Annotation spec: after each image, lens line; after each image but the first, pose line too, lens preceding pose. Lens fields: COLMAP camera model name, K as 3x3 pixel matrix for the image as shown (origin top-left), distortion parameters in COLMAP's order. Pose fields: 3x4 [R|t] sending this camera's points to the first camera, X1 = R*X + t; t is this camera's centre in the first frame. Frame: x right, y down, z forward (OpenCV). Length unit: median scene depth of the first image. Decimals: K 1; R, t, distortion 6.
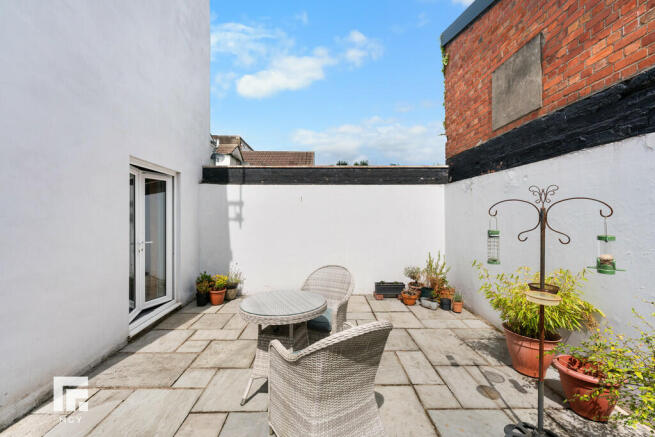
lens RADIAL K [[275.1, 0, 328.0], [0, 275.1, 215.1], [0, 0, 1]] dist [-0.000609, 0.000015]
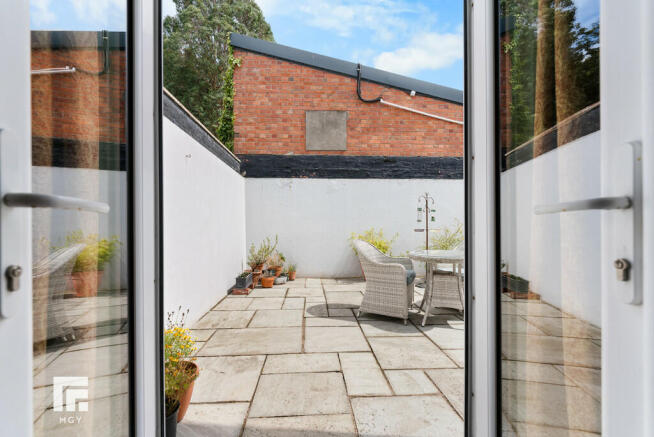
lens RADIAL K [[265.5, 0, 324.3], [0, 265.5, 226.7], [0, 0, 1]] dist [0.000441, 0.000002]
pose [[-0.029470, 0.000718, 0.999565, -1.012905], [0.000696, 1.000000, -0.000698, 0.132367], [-0.999565, 0.000675, -0.029470, 1.144018]]
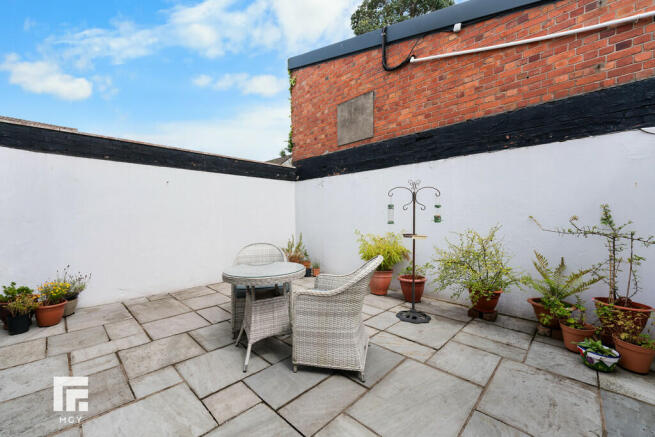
lens RADIAL K [[263.4, 0, 324.5], [0, 263.4, 221.1], [0, 0, 1]] dist [-0.000503, -0.000104]
pose [[0.716127, -0.015710, 0.697793, -0.510505], [0.004409, 0.999829, 0.017986, 0.077079], [-0.697956, -0.009803, 0.716074, 0.067531]]
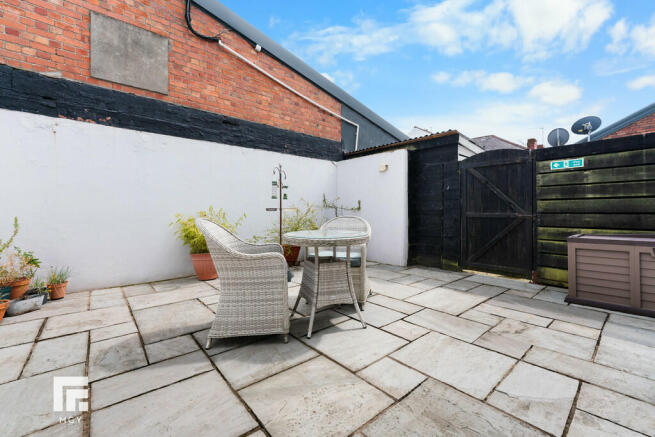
lens RADIAL K [[270.5, 0, 323.9], [0, 270.5, 211.2], [0, 0, 1]] dist [-0.001268, -0.000342]
pose [[-0.626679, 0.005797, 0.779256, -0.669877], [0.002518, 0.999982, -0.005414, 0.167054], [-0.779274, -0.001430, -0.626682, 1.163213]]
